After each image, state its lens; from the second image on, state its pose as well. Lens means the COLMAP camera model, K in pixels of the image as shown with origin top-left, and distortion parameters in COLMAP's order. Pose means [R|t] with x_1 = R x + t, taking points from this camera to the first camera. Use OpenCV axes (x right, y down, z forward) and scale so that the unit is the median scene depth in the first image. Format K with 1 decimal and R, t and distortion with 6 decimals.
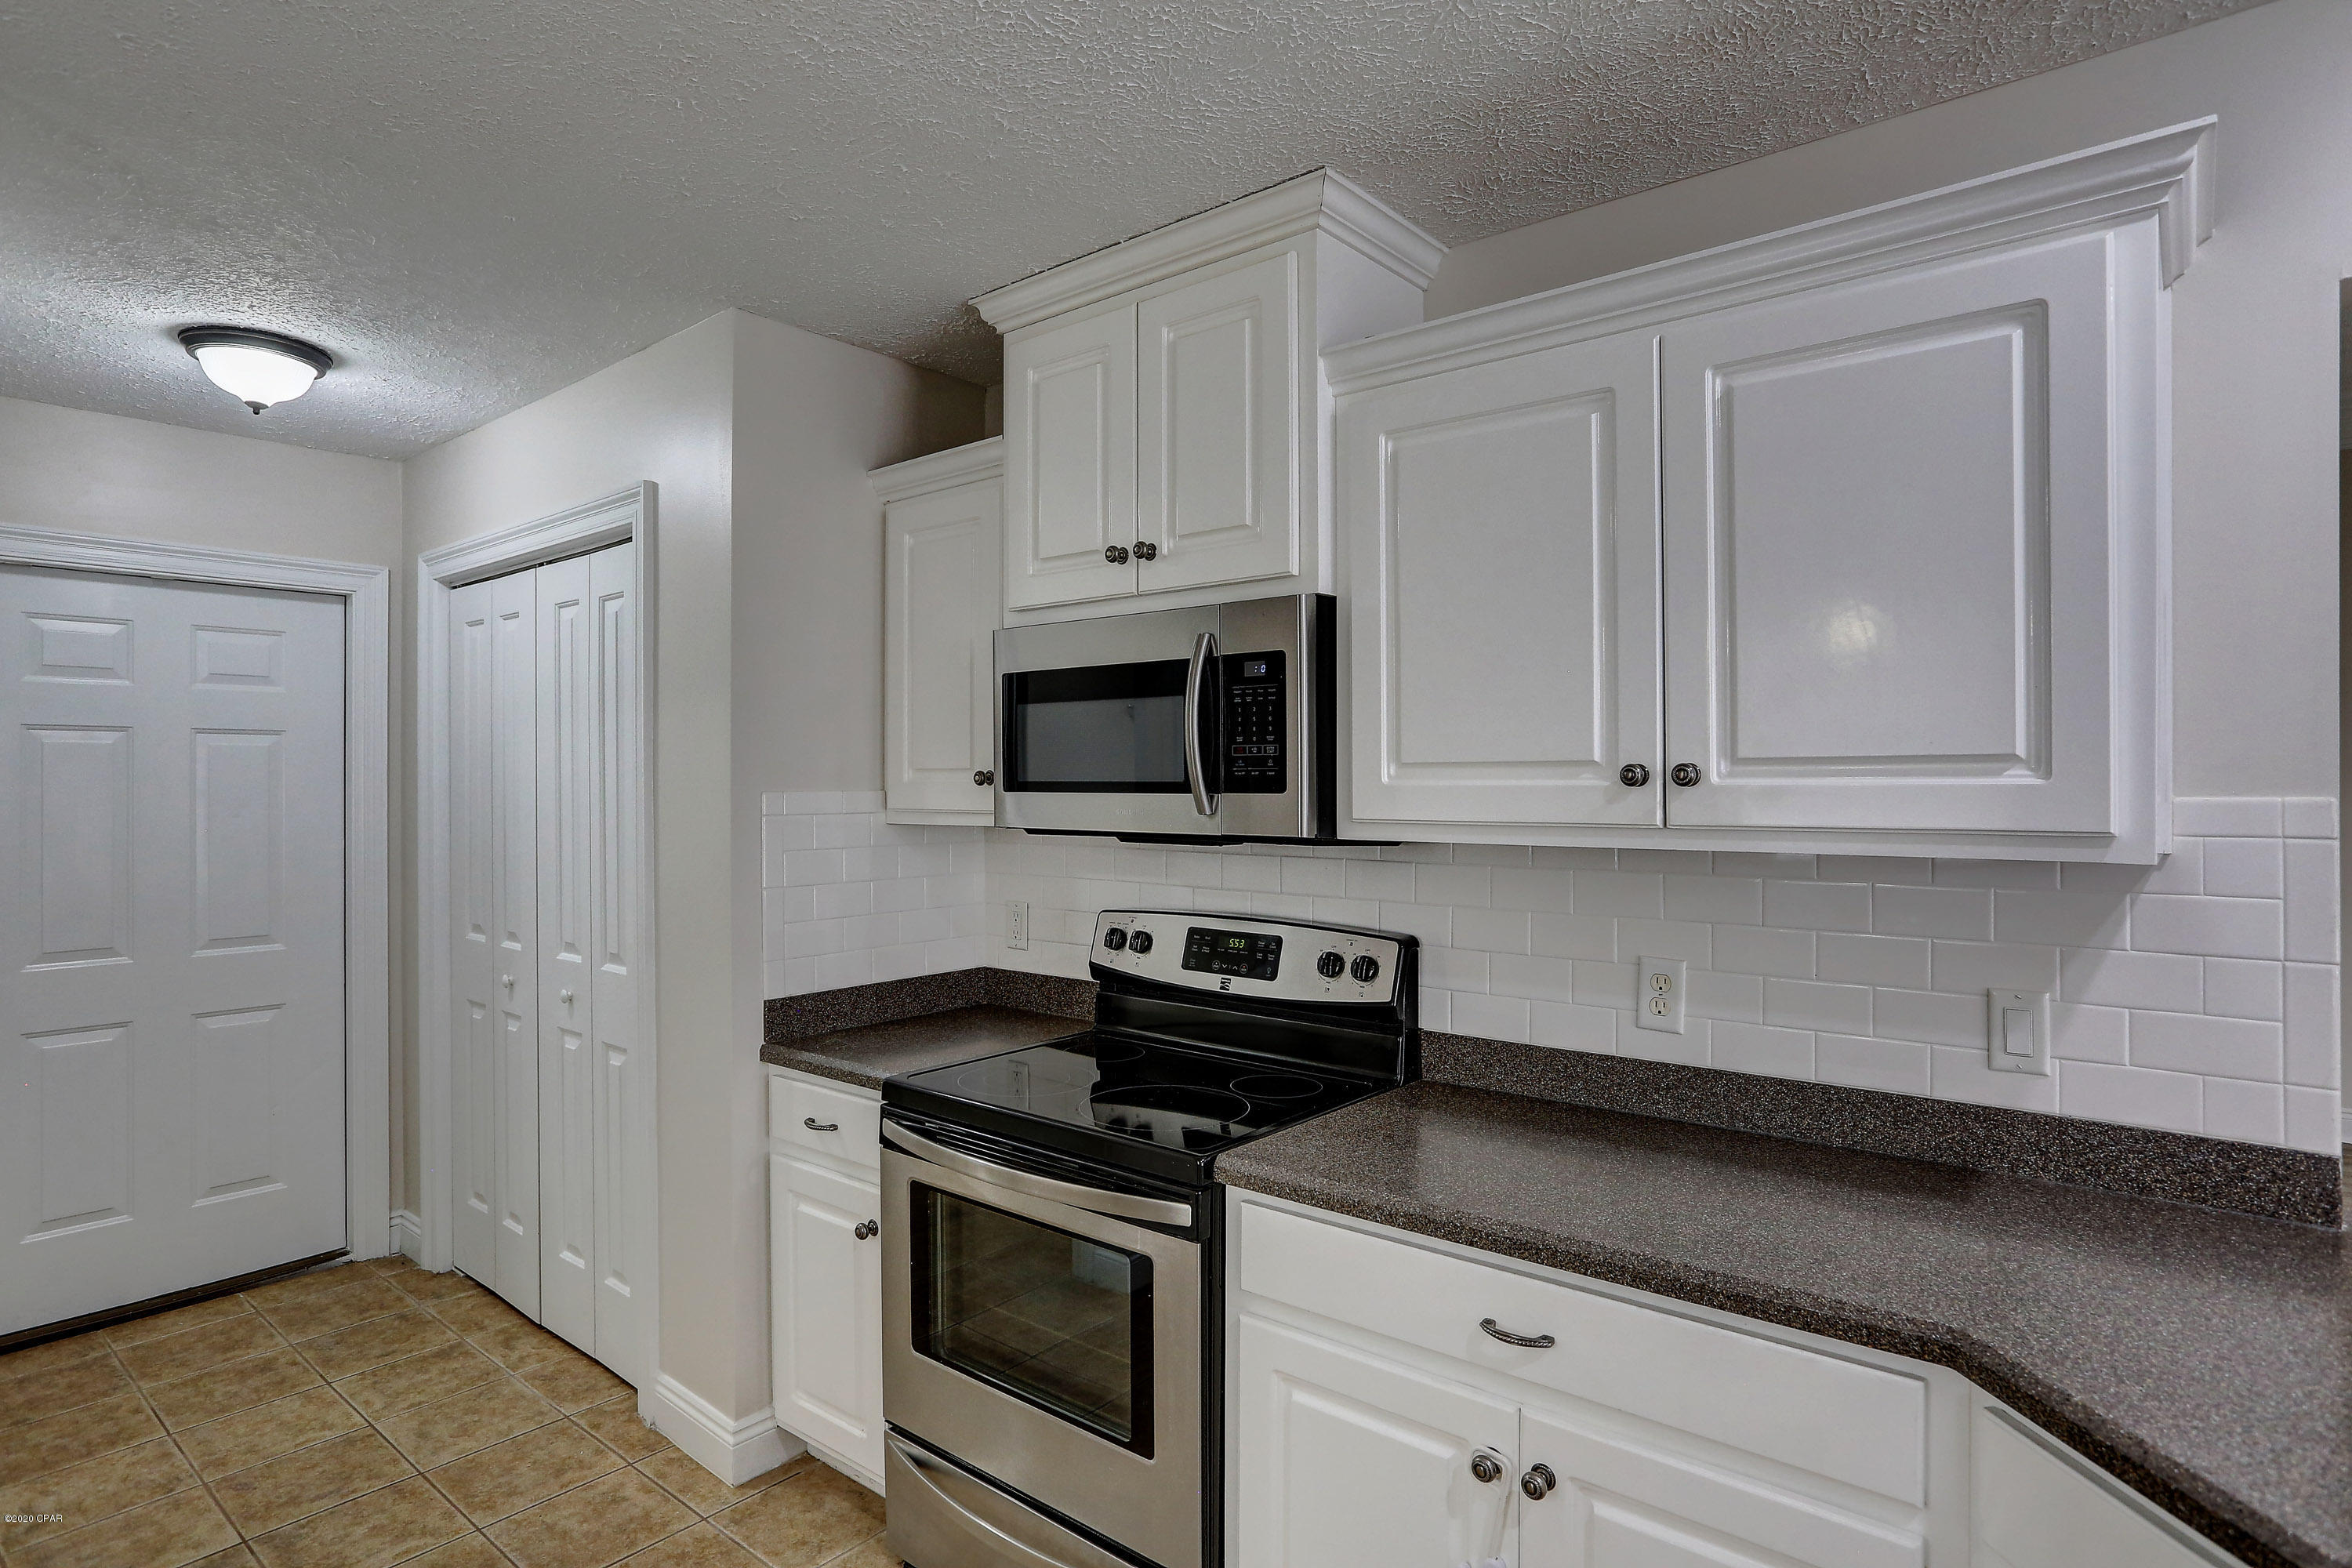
lens RADIAL K [[1259.8, 0, 1194.6], [0, 1259.8, 780.0], [0, 0, 1]] dist [-0.042270, 0.022866]
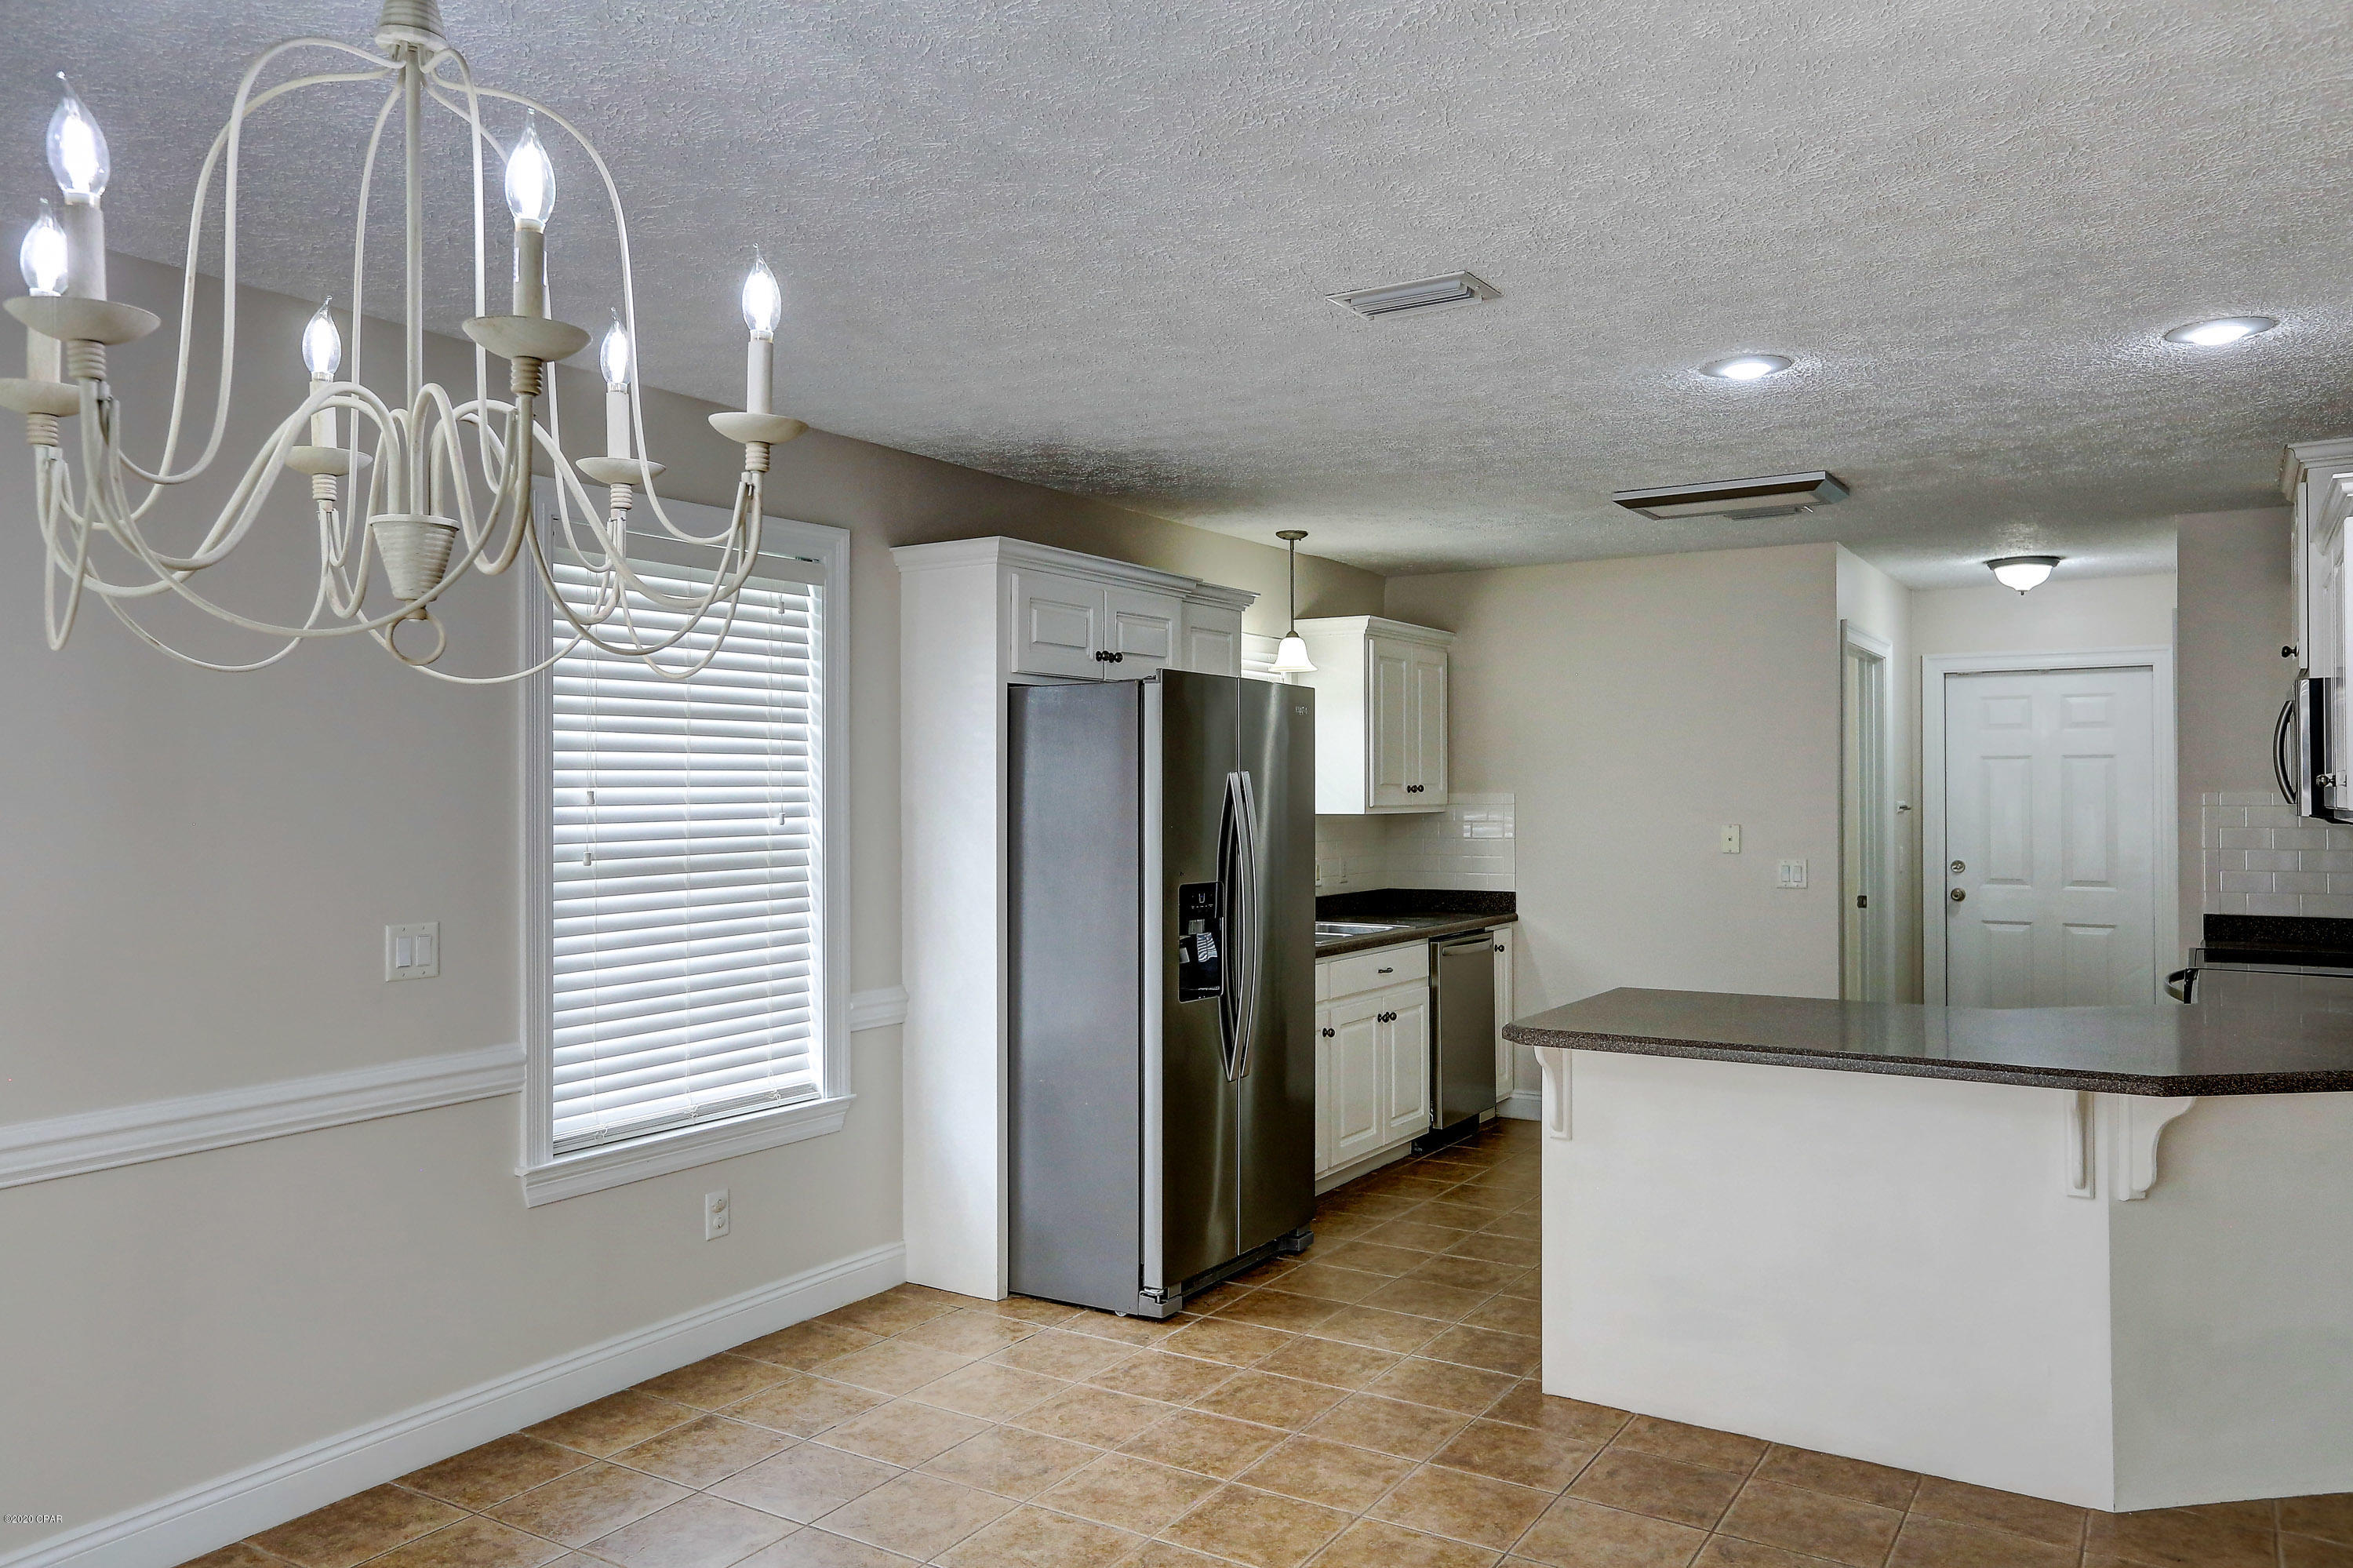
lens RADIAL K [[1680.9, 0, 1177.5], [0, 1680.9, 785.7], [0, 0, 1]] dist [-0.004800, 0.001118]
pose [[0.141201, -0.001373, -0.989980, 1.963062], [0.002112, 0.999997, -0.001086, 0.000024], [0.989979, -0.001937, 0.141204, -0.802754]]
